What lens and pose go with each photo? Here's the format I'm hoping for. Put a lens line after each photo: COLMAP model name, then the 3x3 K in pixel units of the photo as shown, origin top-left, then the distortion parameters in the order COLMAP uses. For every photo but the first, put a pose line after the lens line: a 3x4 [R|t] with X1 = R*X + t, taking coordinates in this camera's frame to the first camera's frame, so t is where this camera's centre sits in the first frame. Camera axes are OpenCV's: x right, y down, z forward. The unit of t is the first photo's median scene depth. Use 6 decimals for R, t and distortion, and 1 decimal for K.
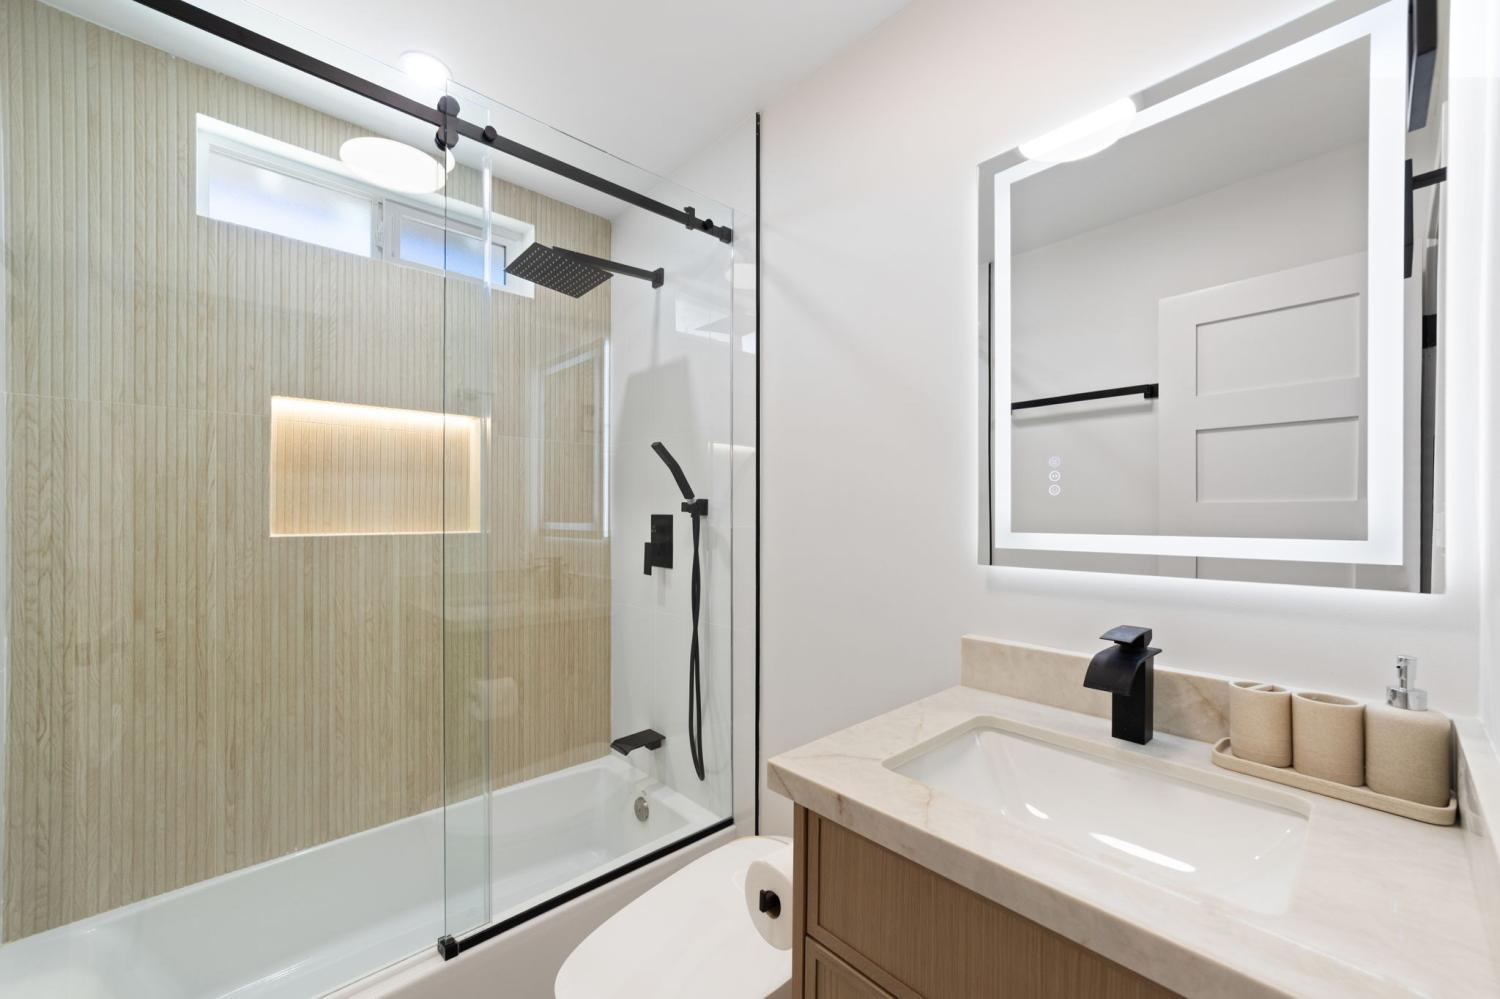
lens RADIAL K [[578.5, 0, 753.2], [0, 578.5, 506.9], [0, 0, 1]] dist [-0.015367, 0.006014]
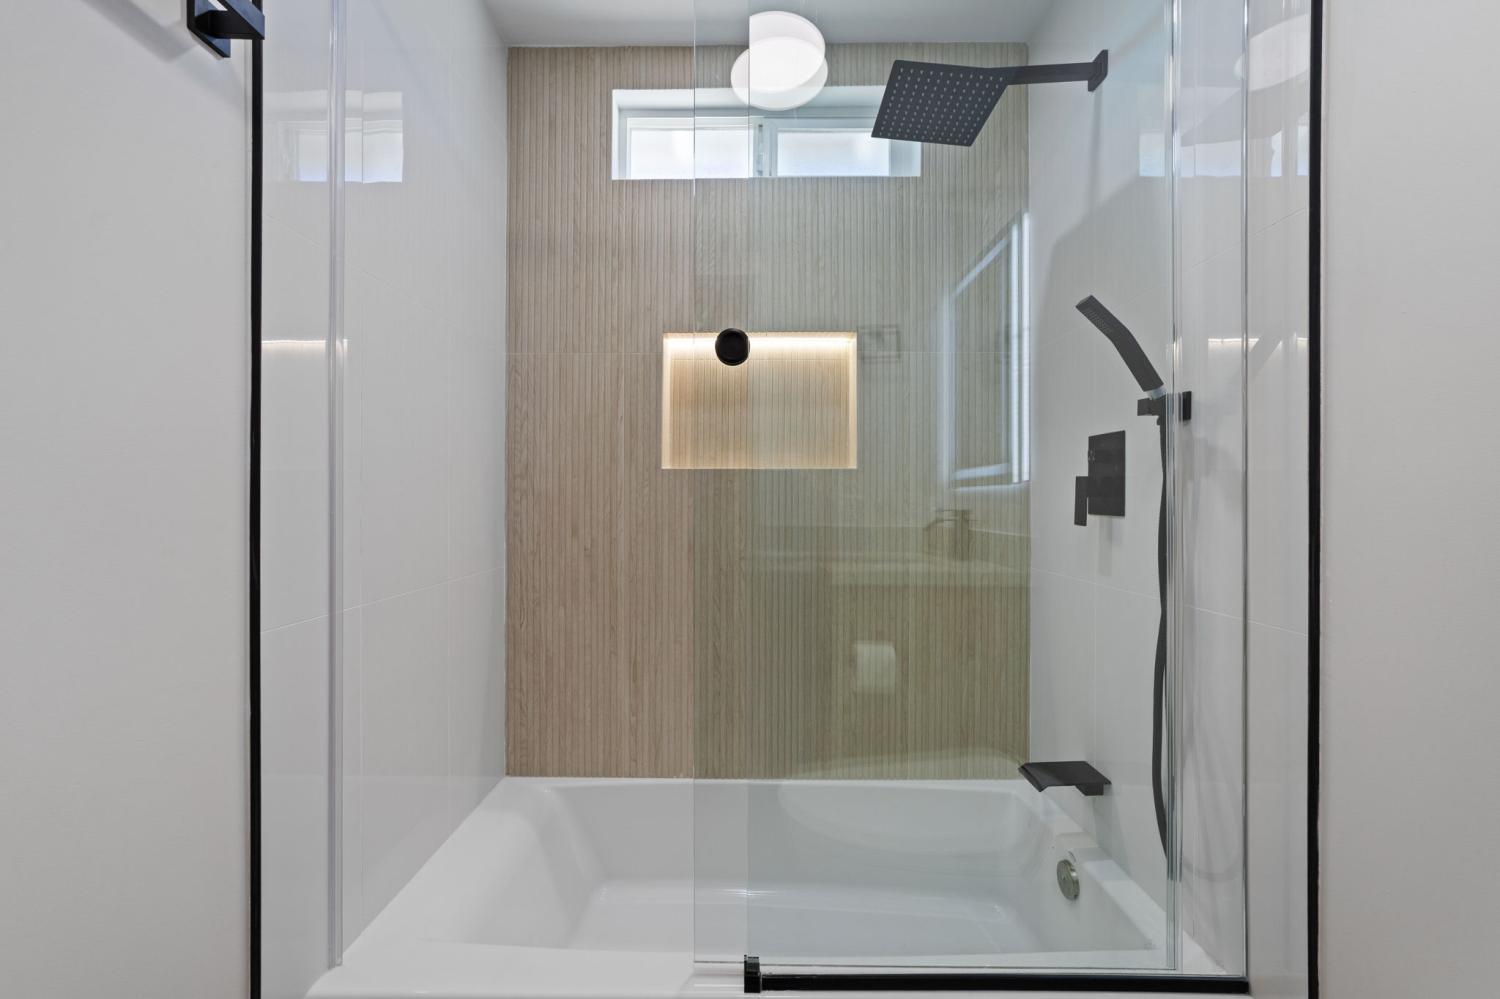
lens RADIAL K [[578.5, 0, 753.2], [0, 578.5, 506.9], [0, 0, 1]] dist [-0.015367, 0.006014]
pose [[0.722289, 0.000100, -0.691591, 0.000132], [0.009472, 0.999905, 0.010036, 0.100712], [0.691526, -0.013800, 0.722220, 0.320237]]
